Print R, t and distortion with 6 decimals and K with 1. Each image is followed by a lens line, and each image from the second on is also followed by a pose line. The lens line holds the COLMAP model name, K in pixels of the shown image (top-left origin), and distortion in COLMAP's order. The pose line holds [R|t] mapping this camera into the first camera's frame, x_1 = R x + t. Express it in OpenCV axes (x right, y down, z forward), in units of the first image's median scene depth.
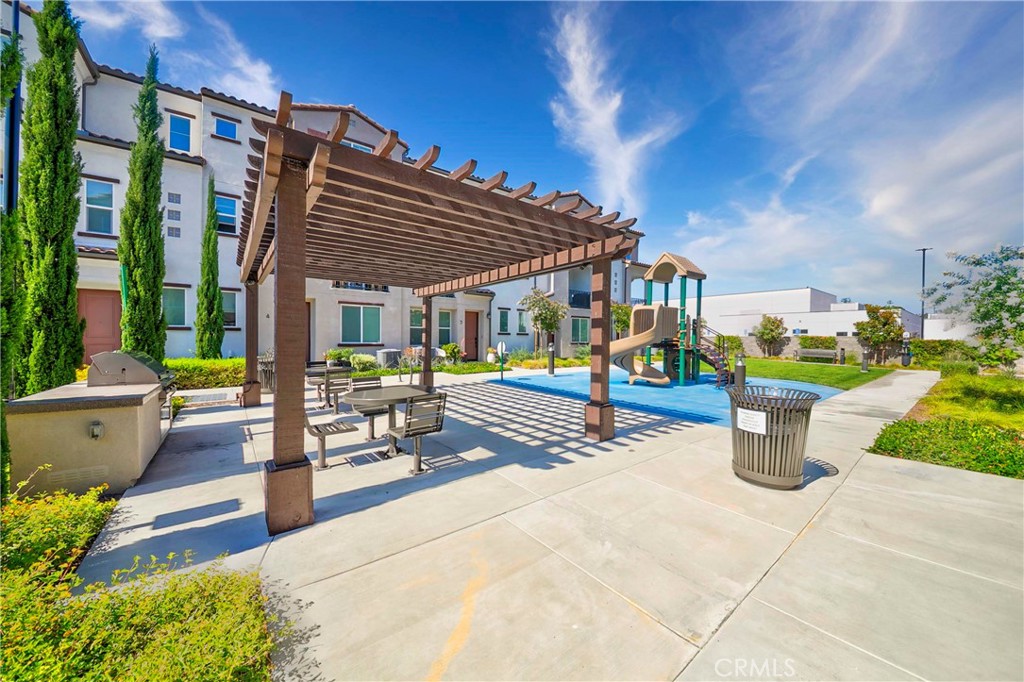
lens RADIAL K [[357.2, 0, 512.0], [0, 357.2, 341.0], [0, 0, 1]] dist [-0.000231, -0.011239]
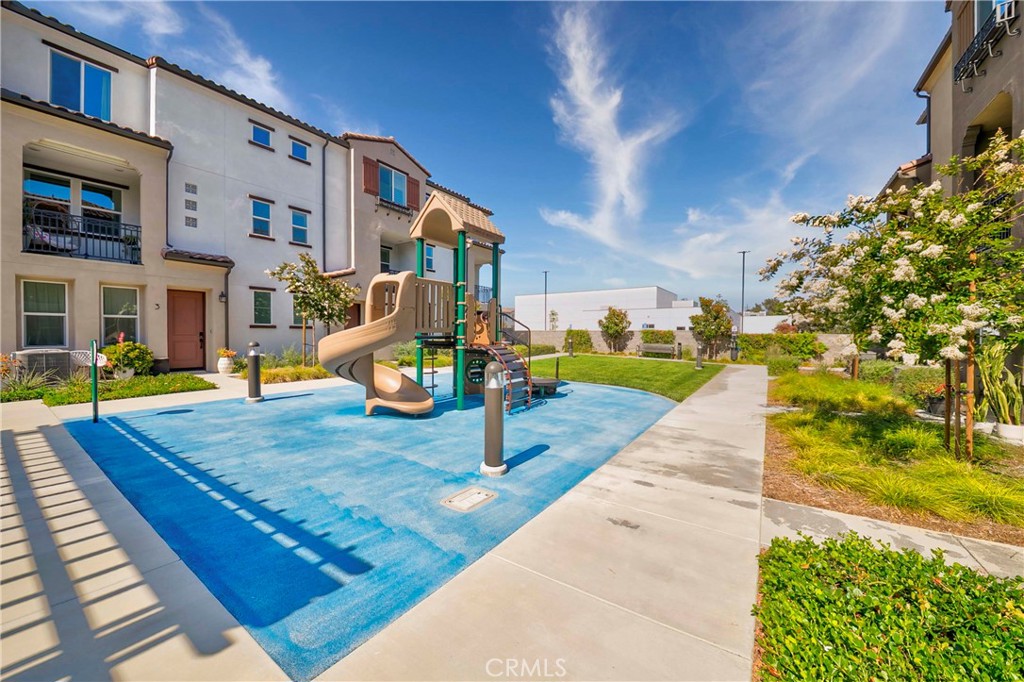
lens RADIAL K [[357.2, 0, 512.0], [0, 357.2, 341.0], [0, 0, 1]] dist [-0.000231, -0.011239]
pose [[0.953871, -0.008626, 0.300094, 0.225421], [0.004173, 0.999872, 0.015475, -0.001401], [-0.300189, -0.013508, 0.953784, 0.229516]]
